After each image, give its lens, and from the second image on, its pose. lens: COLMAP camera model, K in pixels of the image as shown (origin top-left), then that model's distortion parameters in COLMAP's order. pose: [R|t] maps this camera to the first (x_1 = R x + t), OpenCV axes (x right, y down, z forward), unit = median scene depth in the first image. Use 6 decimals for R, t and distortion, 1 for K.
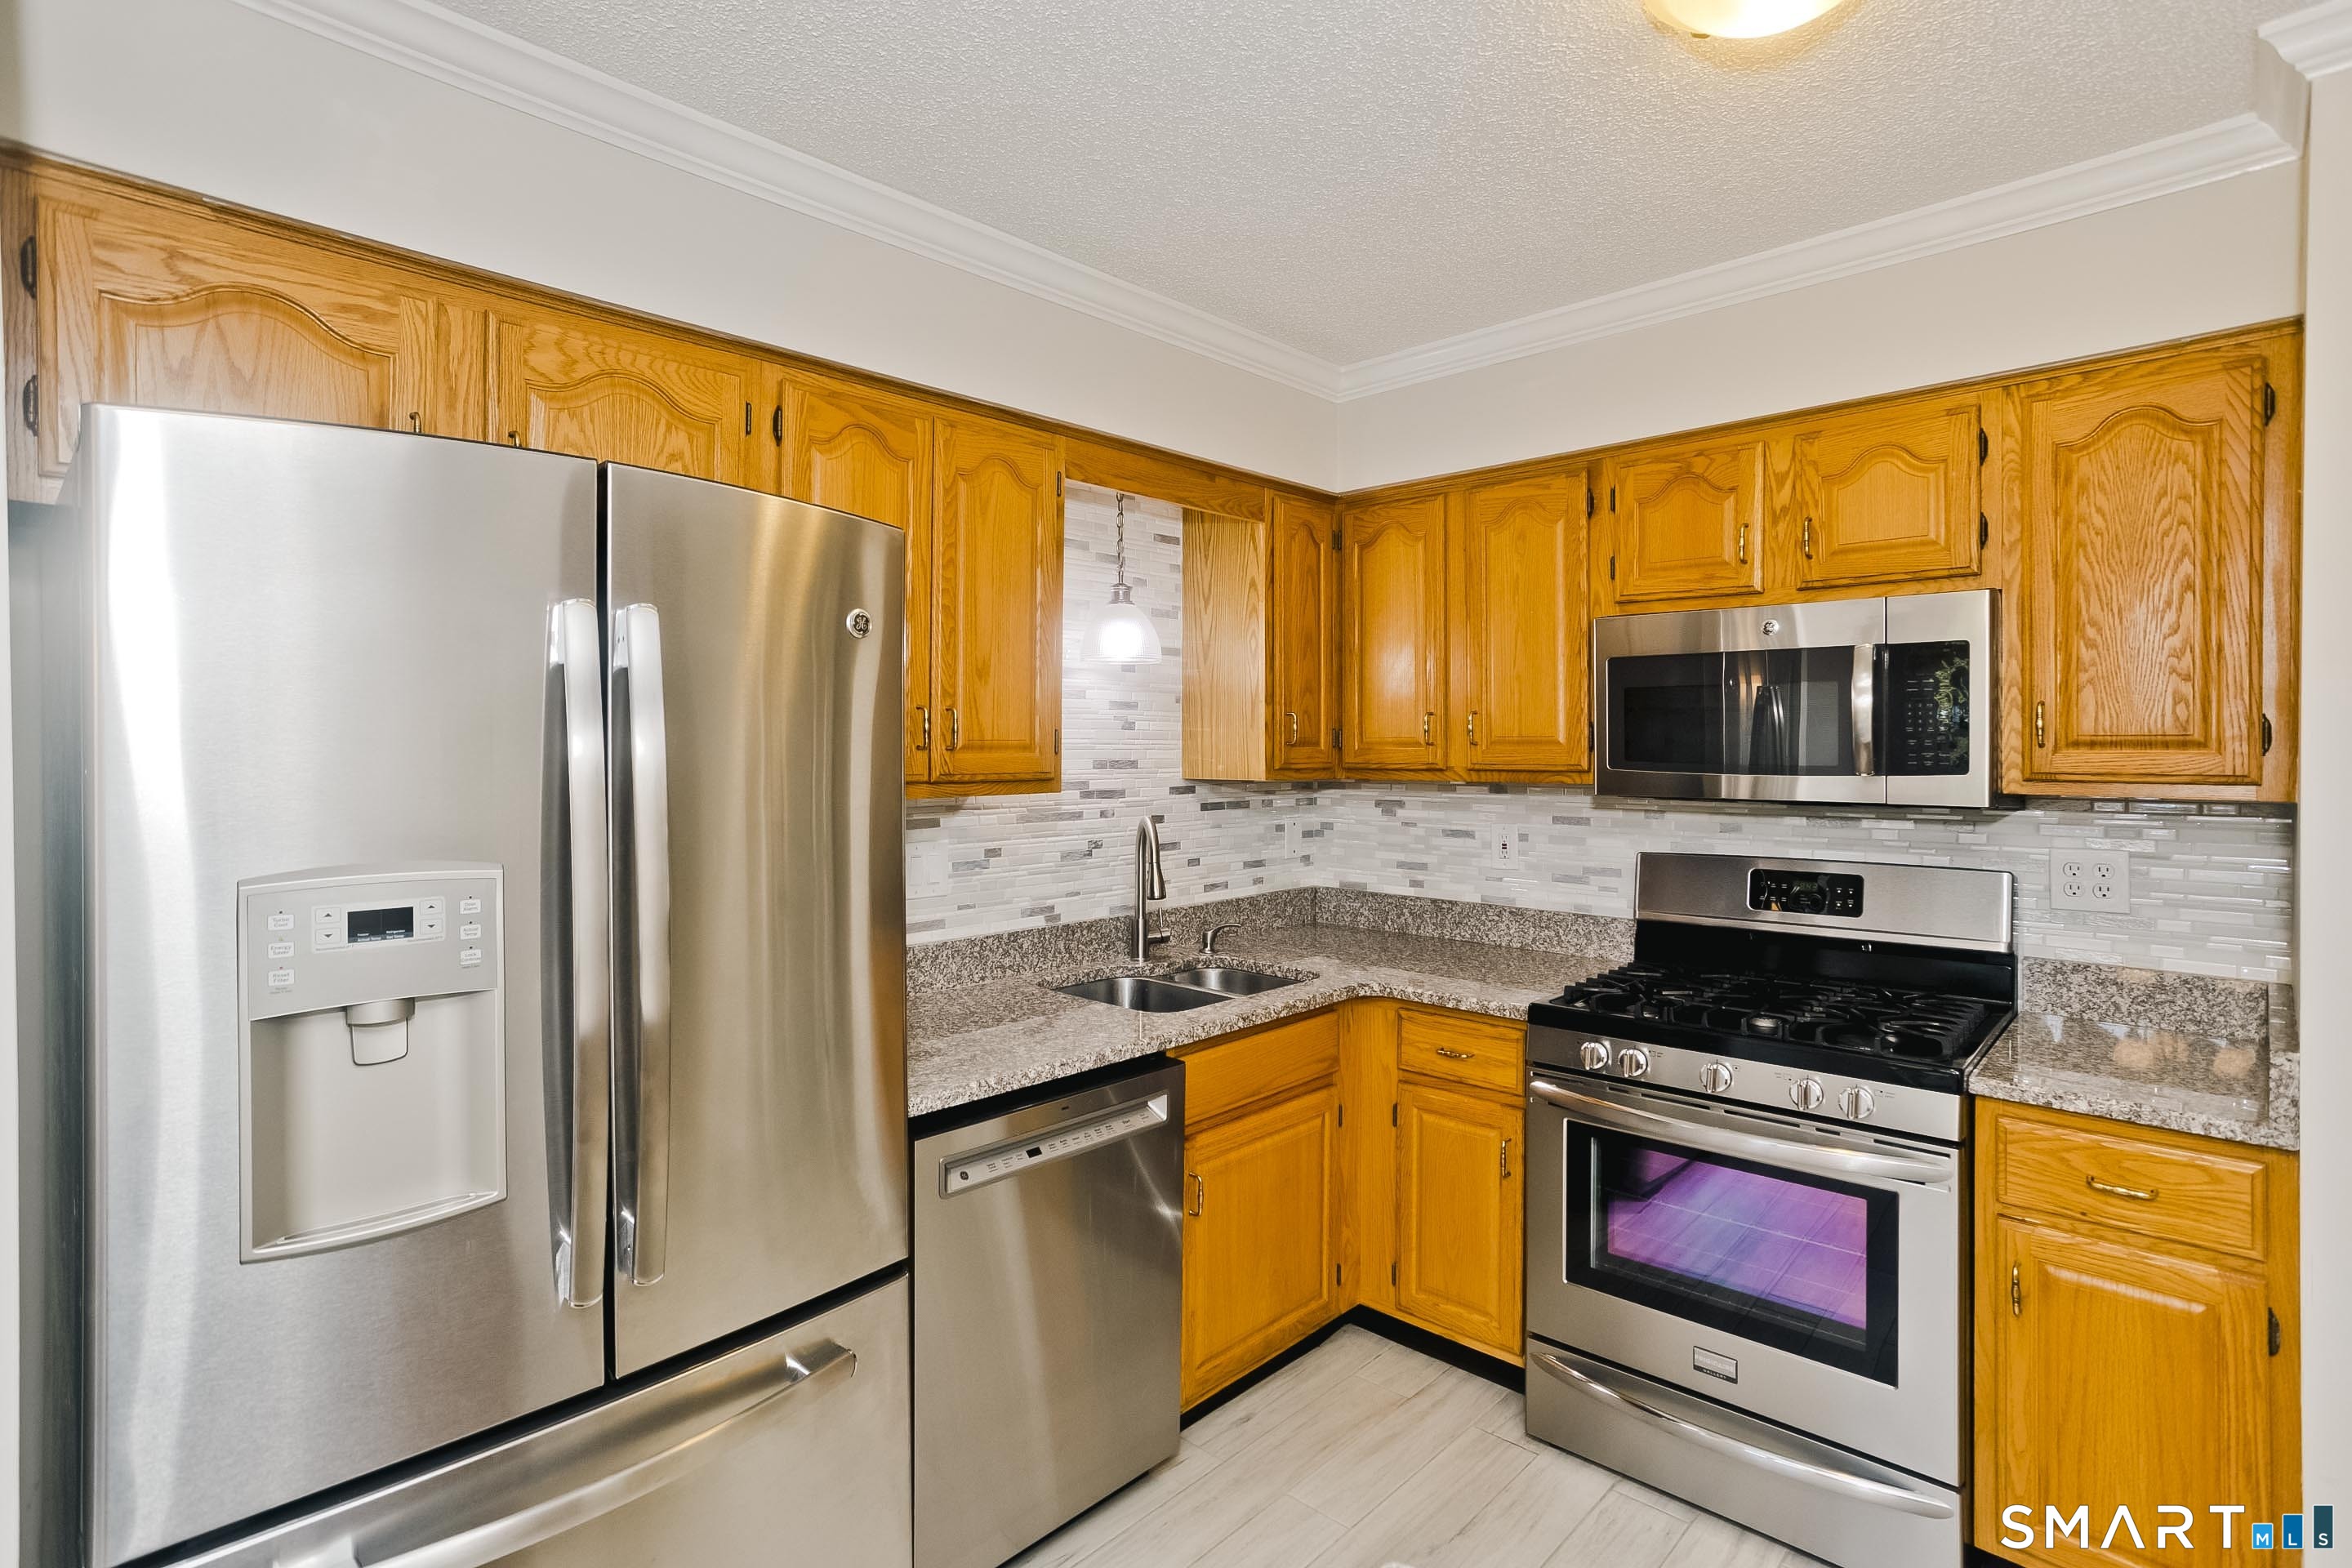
lens RADIAL K [[1155.0, 0, 1178.8], [0, 1155.0, 758.9], [0, 0, 1]] dist [-0.033846, 0.019189]
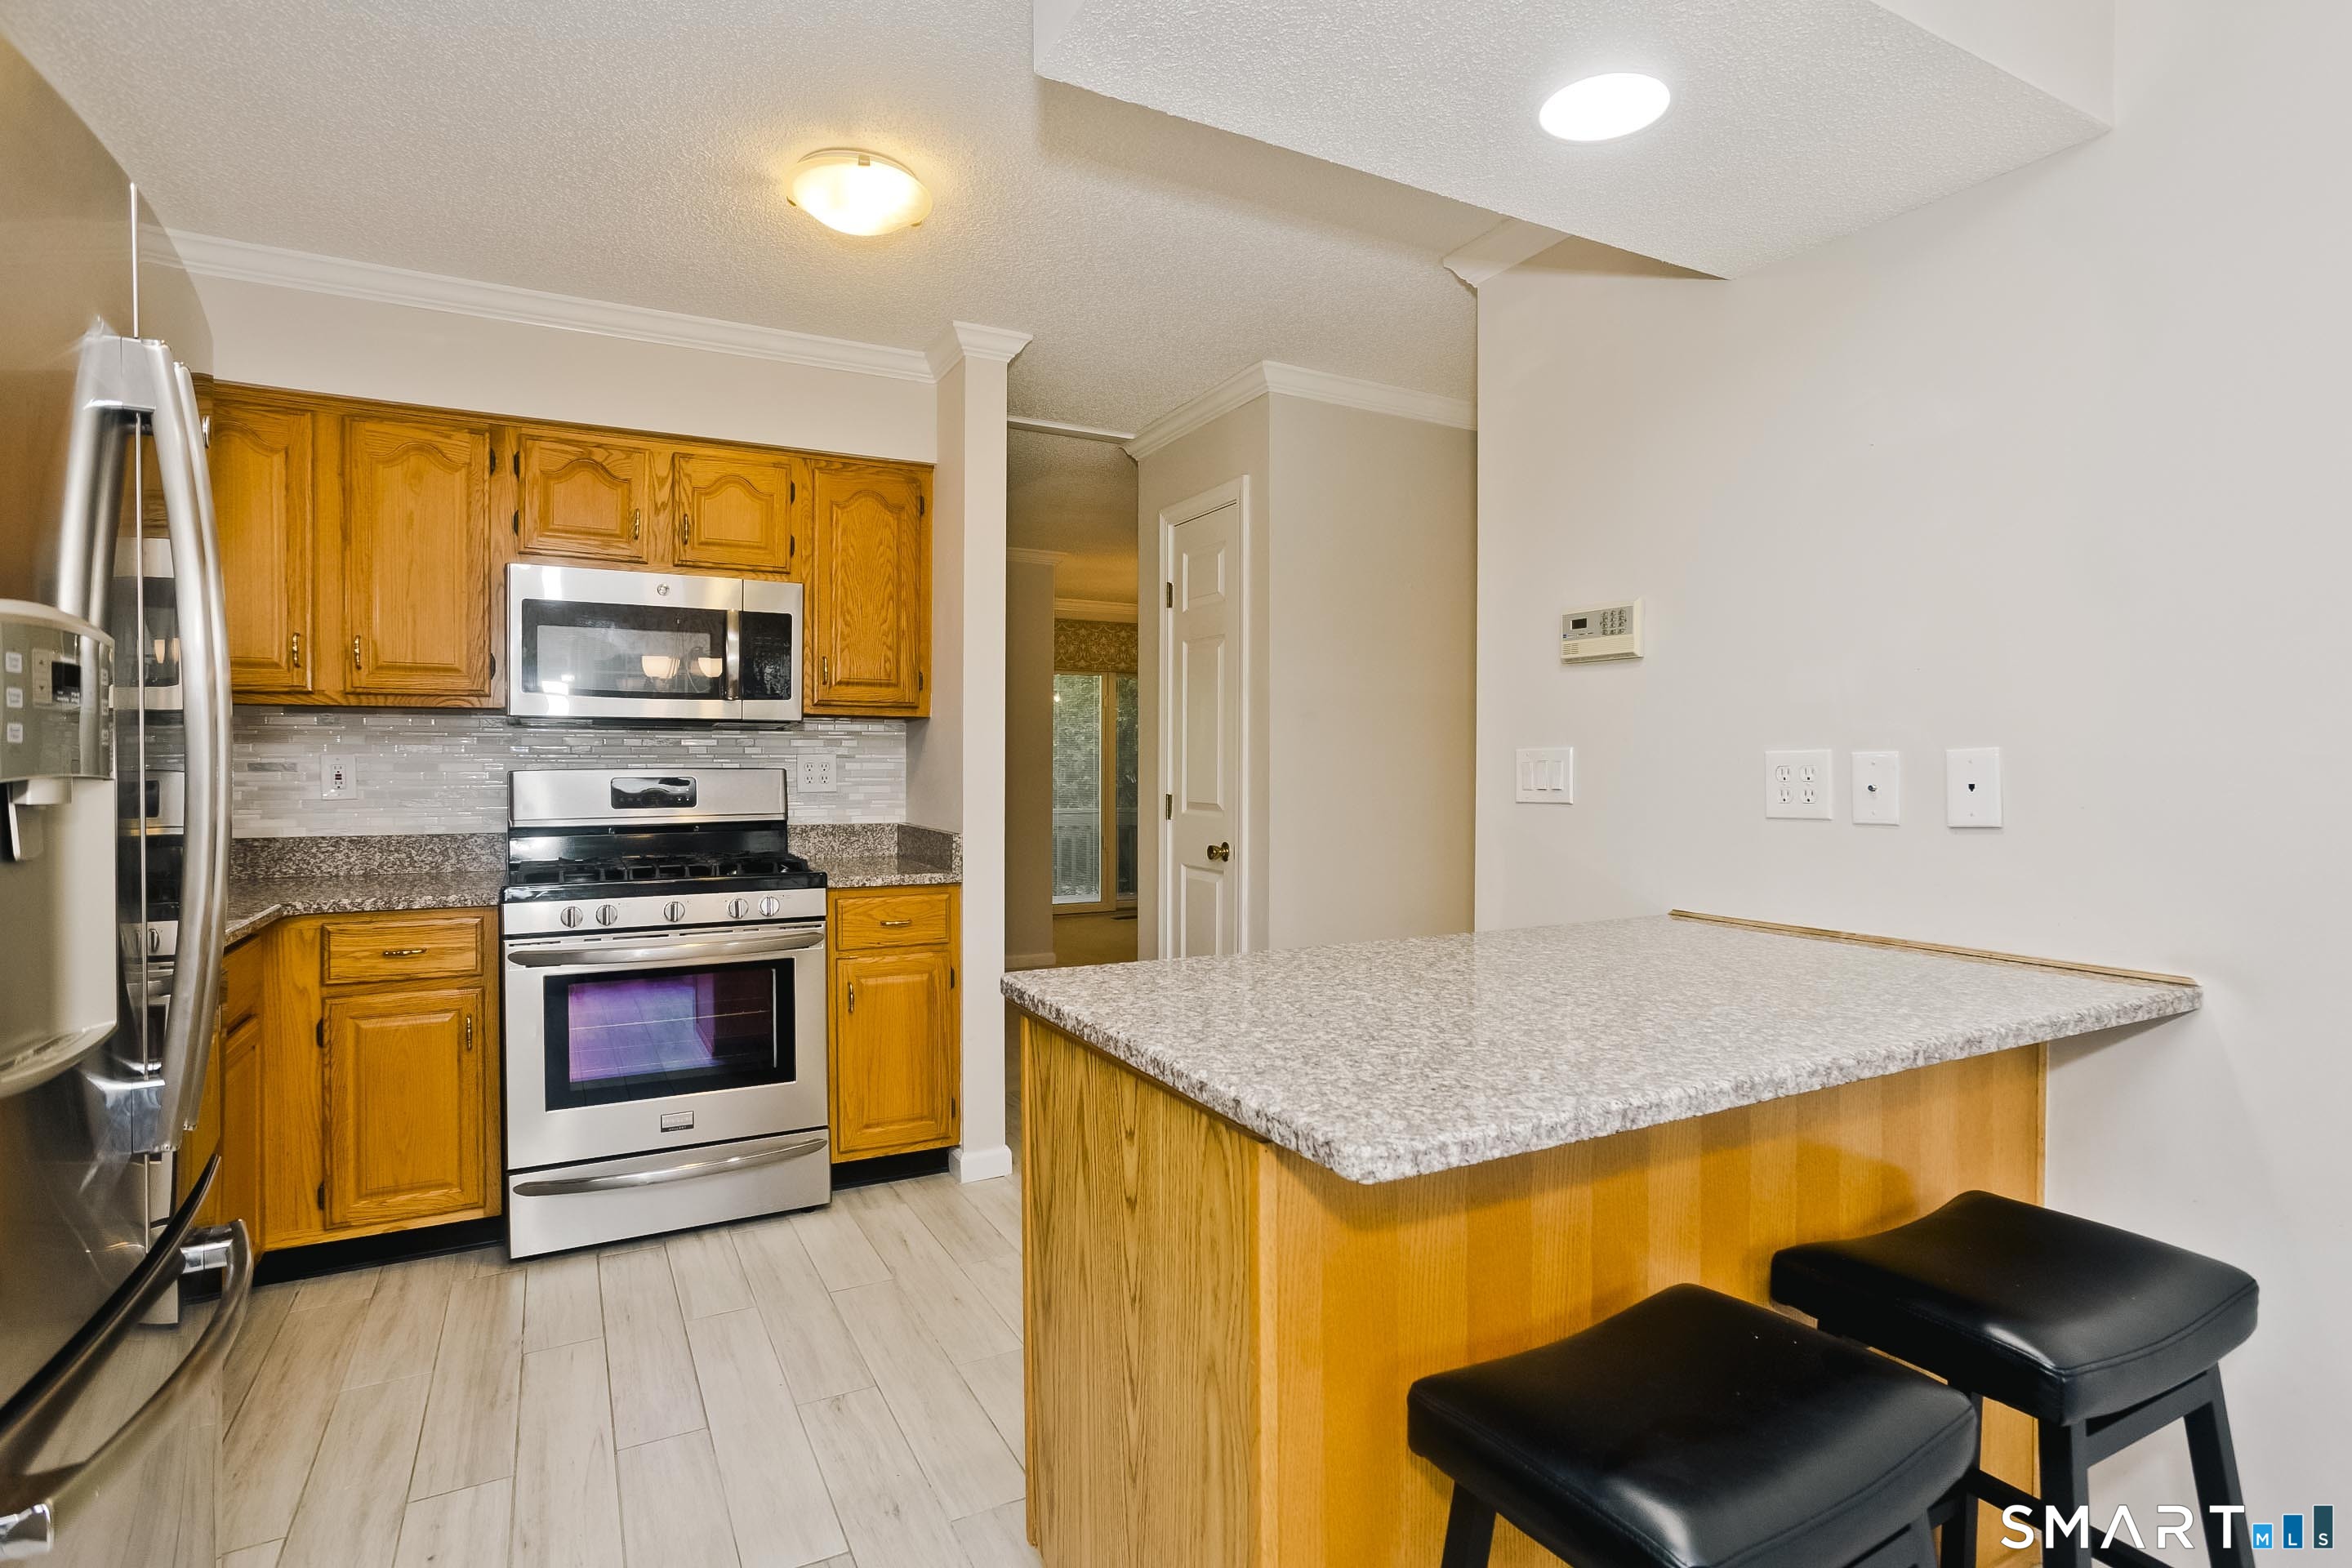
lens RADIAL K [[1155.0, 0, 1155.8], [0, 1155.0, 769.5], [0, 0, 1]] dist [-0.033846, 0.019189]
pose [[0.332019, -0.001638, 0.943271, -0.493777], [0.007141, 0.999974, -0.000777, 0.089268], [-0.943246, 0.006994, 0.332022, 0.000475]]
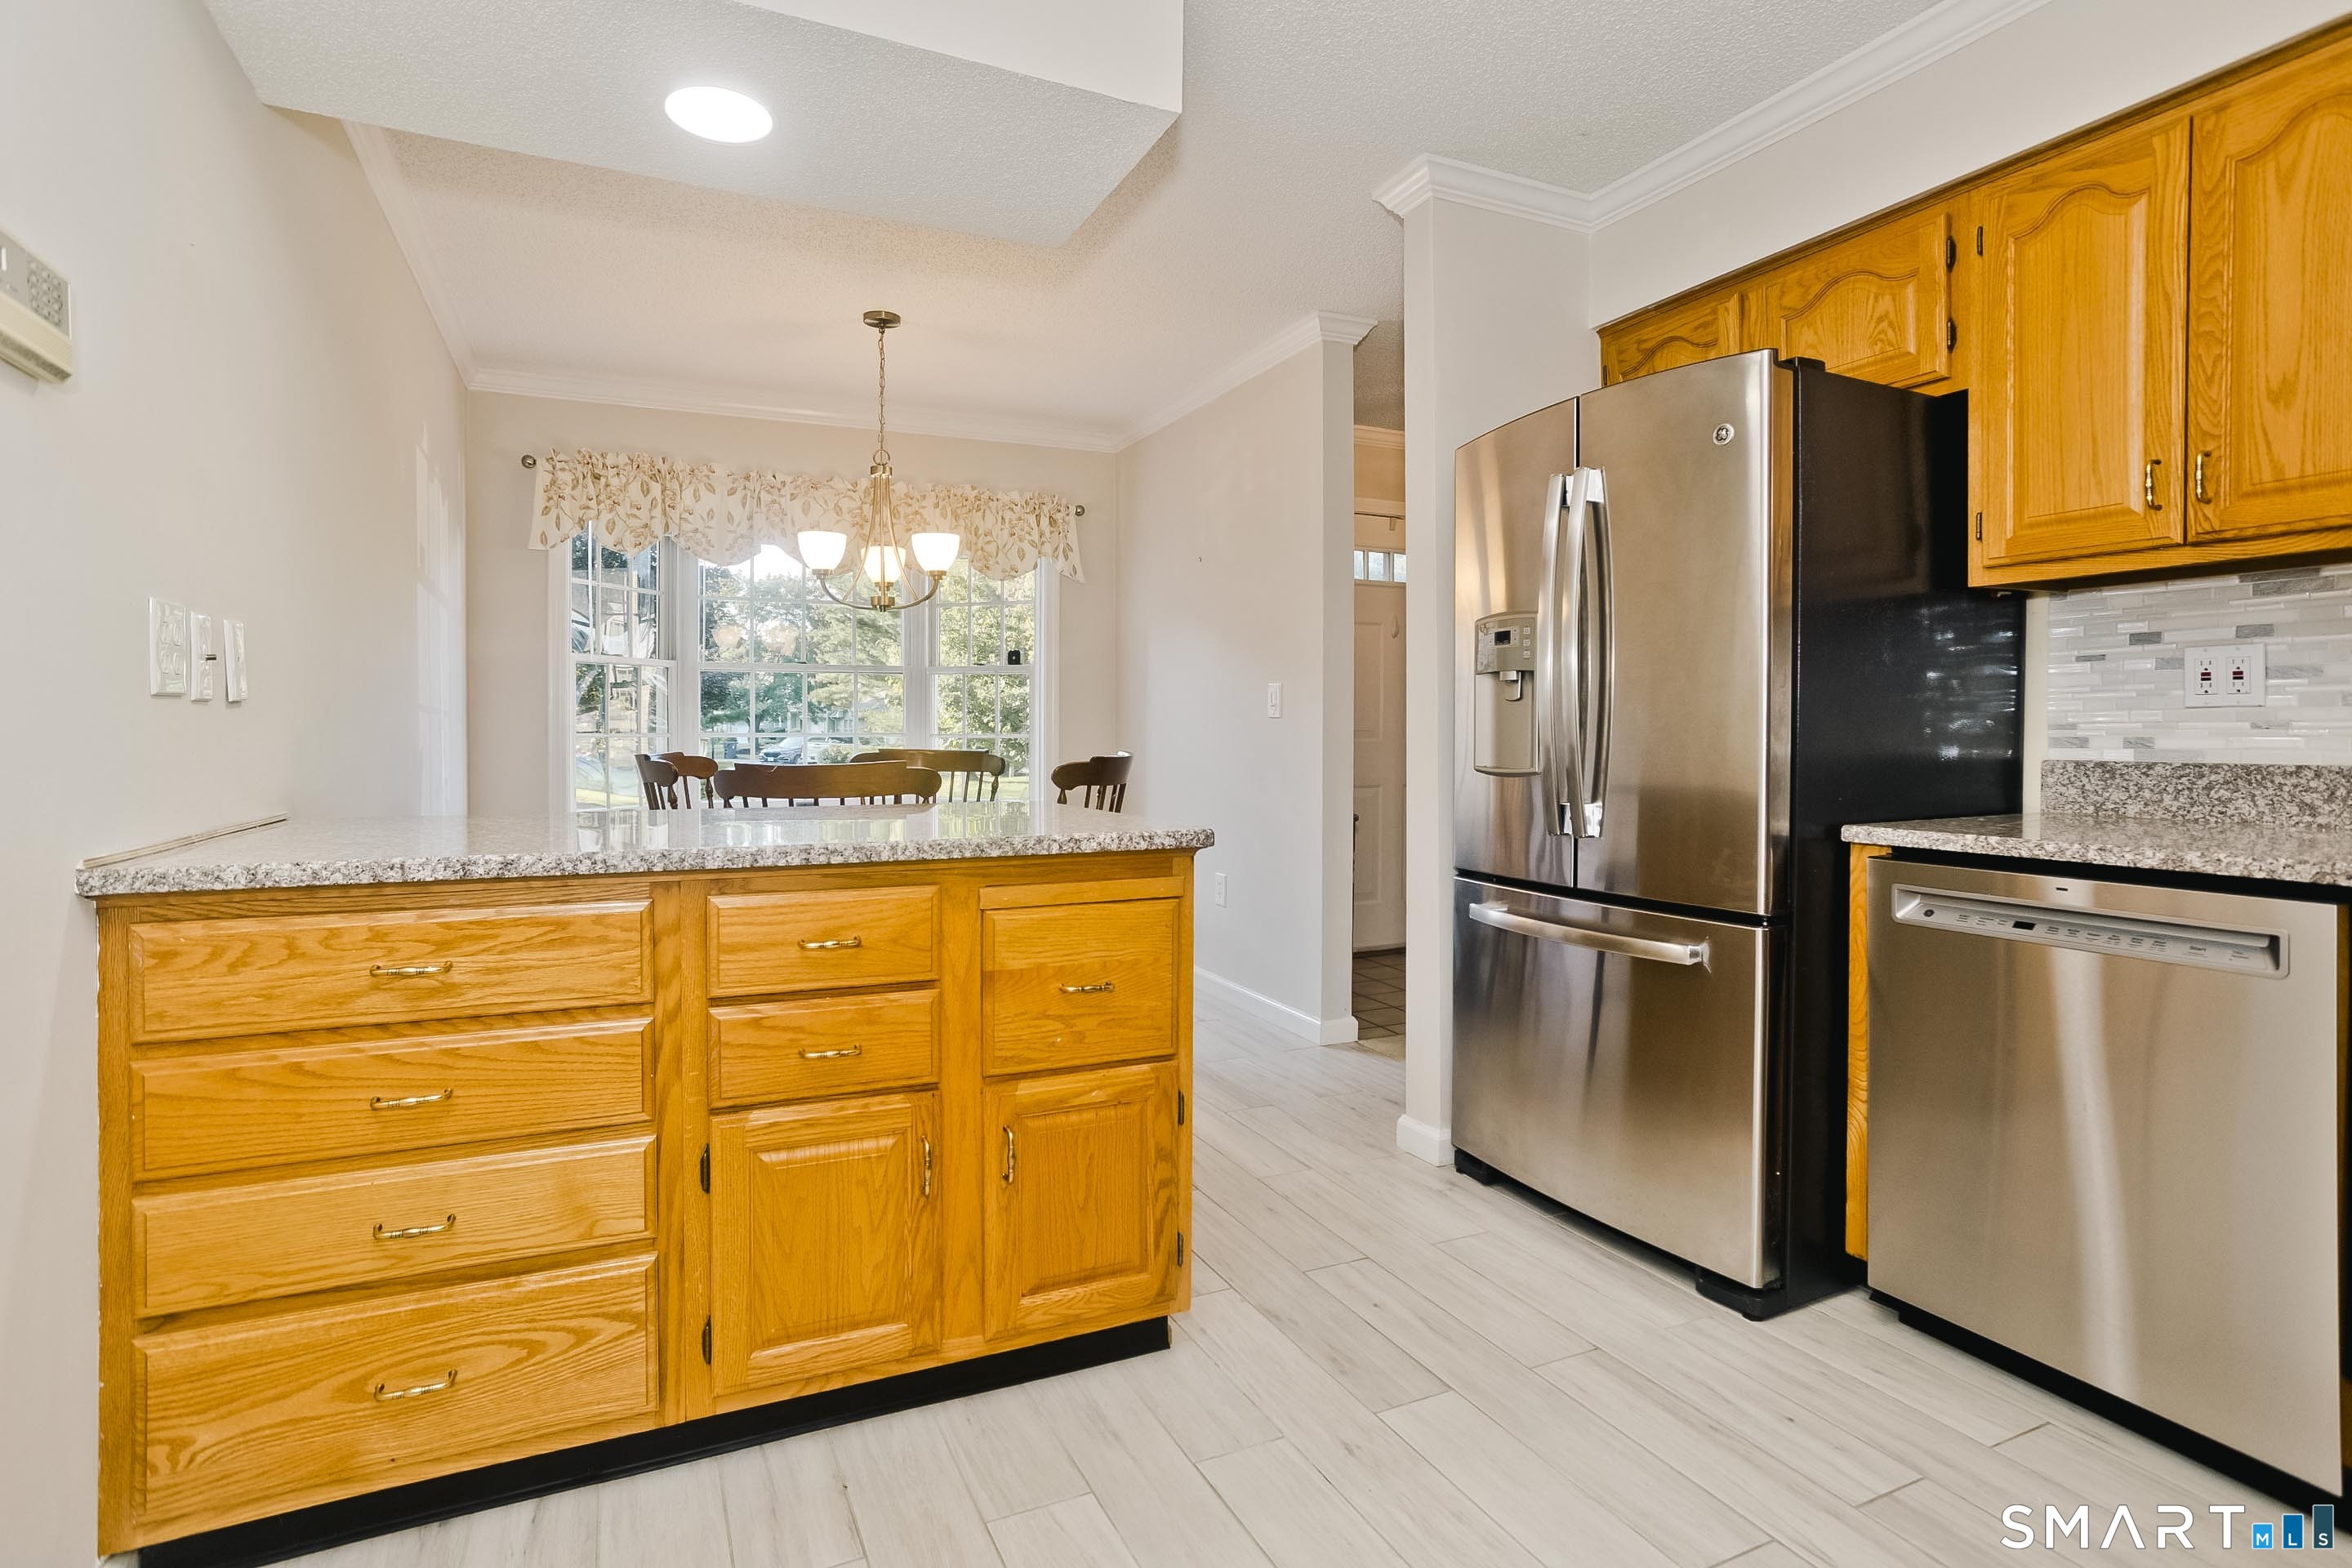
lens RADIAL K [[1155.0, 0, 1233.5], [0, 1155.0, 737.1], [0, 0, 1]] dist [-0.033846, 0.019189]
pose [[-0.326220, 0.001894, -0.945292, 0.684095], [-0.001651, 0.999995, 0.002573, 0.137204], [0.945292, 0.002400, -0.326215, 0.506327]]
